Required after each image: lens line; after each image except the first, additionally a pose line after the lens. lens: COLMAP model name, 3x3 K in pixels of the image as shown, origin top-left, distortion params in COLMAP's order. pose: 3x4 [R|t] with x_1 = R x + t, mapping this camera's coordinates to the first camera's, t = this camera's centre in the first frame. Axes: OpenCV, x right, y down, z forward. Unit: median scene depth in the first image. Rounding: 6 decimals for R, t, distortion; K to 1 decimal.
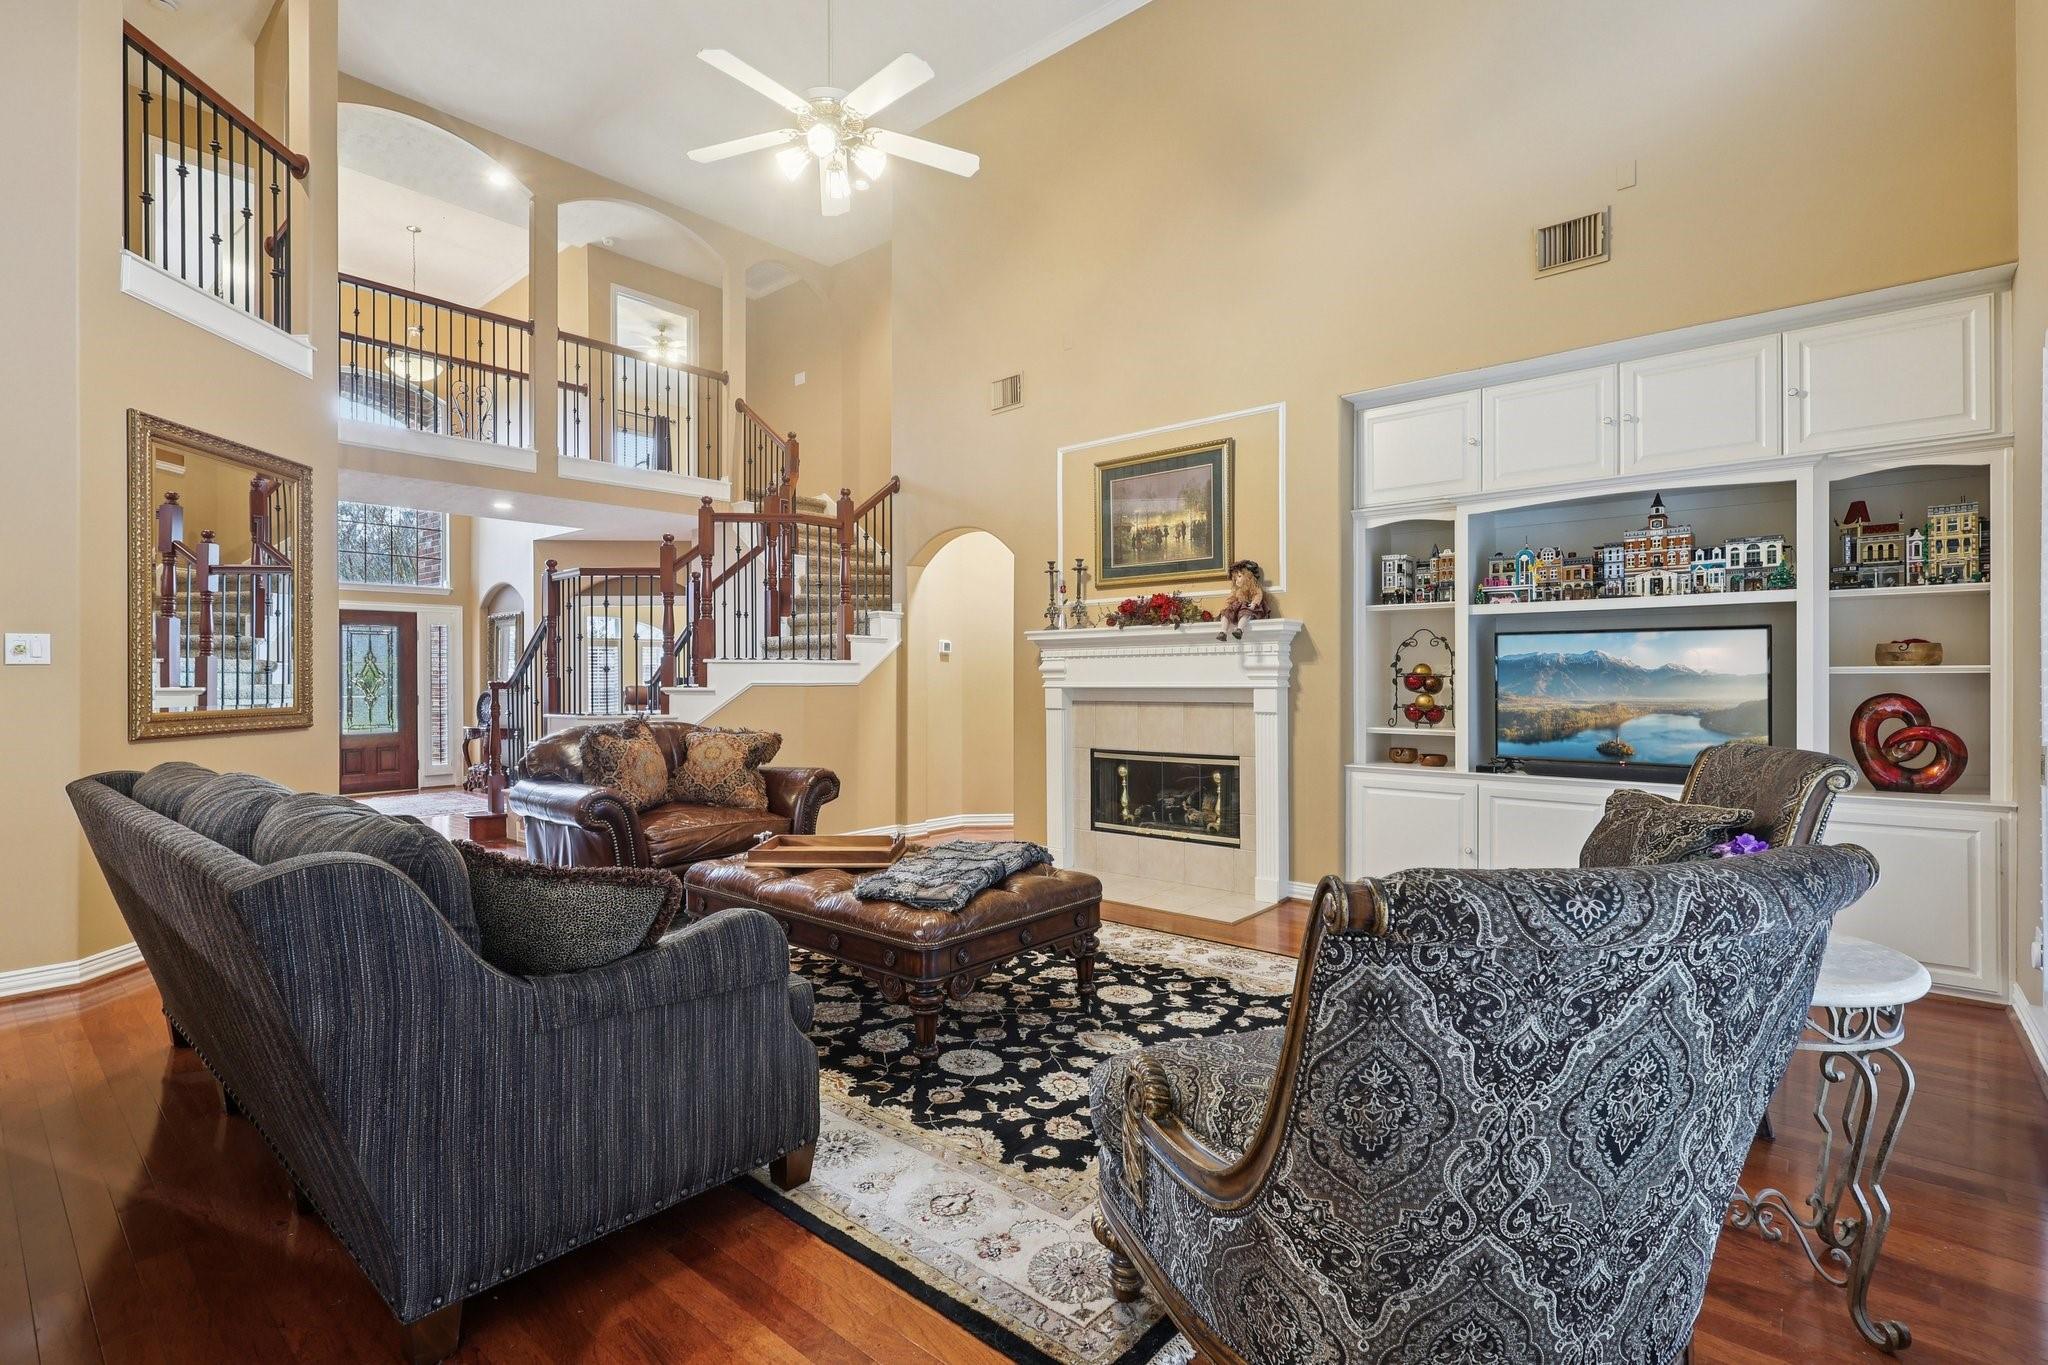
lens RADIAL K [[942.9, 0, 1033.3], [0, 942.9, 682.9], [0, 0, 1]] dist [-0.005806, 0.001728]
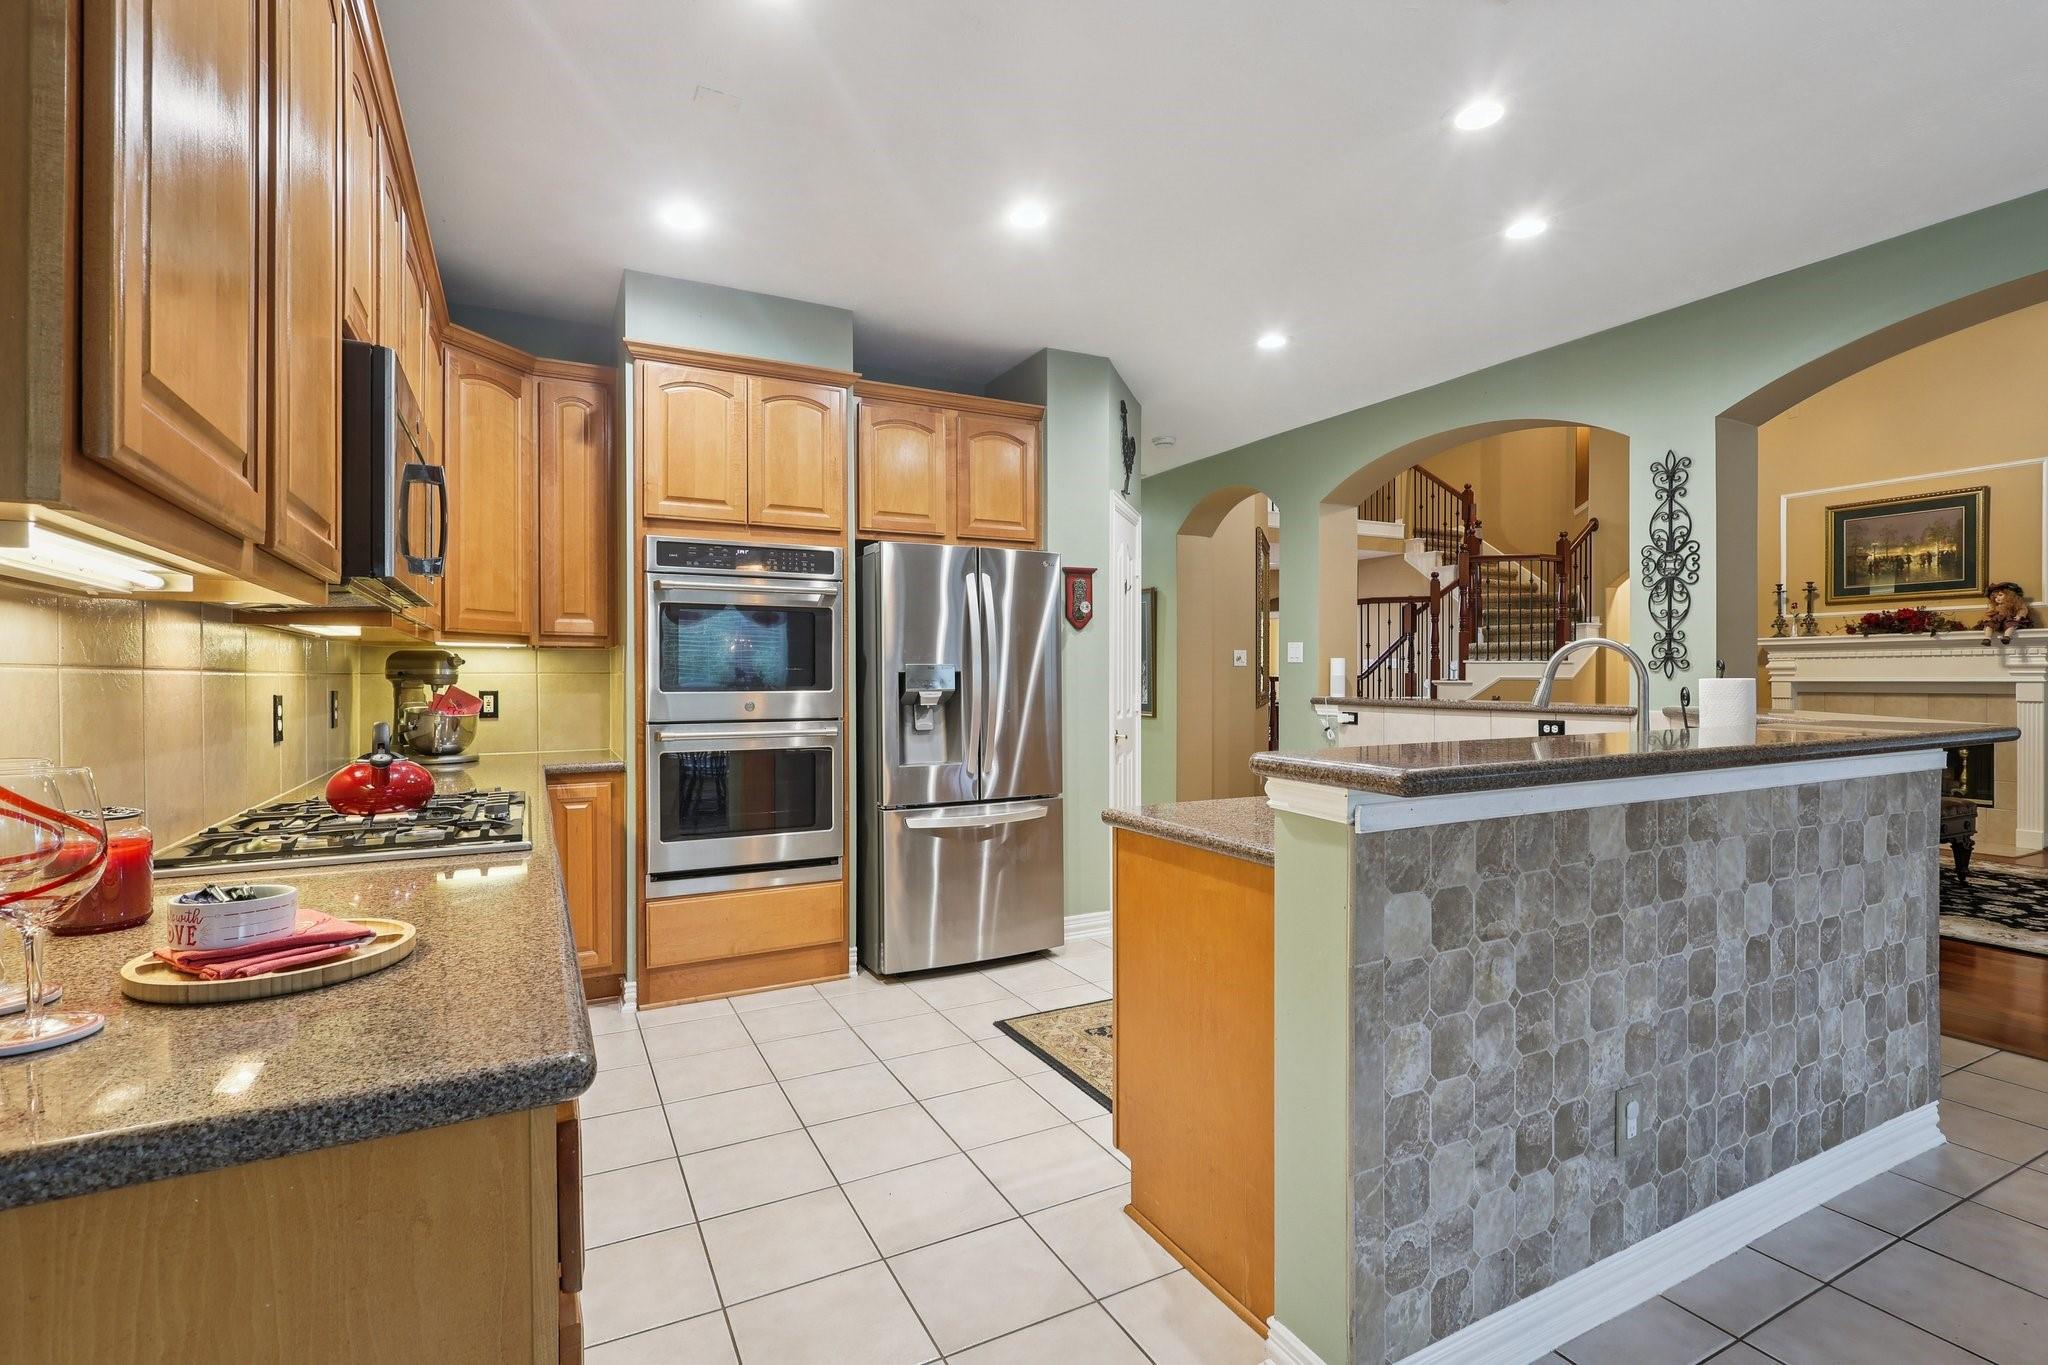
lens RADIAL K [[942.9, 0, 1026.6], [0, 942.9, 681.4], [0, 0, 1]] dist [-0.005806, 0.001728]
pose [[0.925021, 0.004522, -0.379889, -0.518978], [-0.003599, 0.999989, 0.003138, 0.004999], [0.379898, -0.001535, 0.925027, -0.682033]]
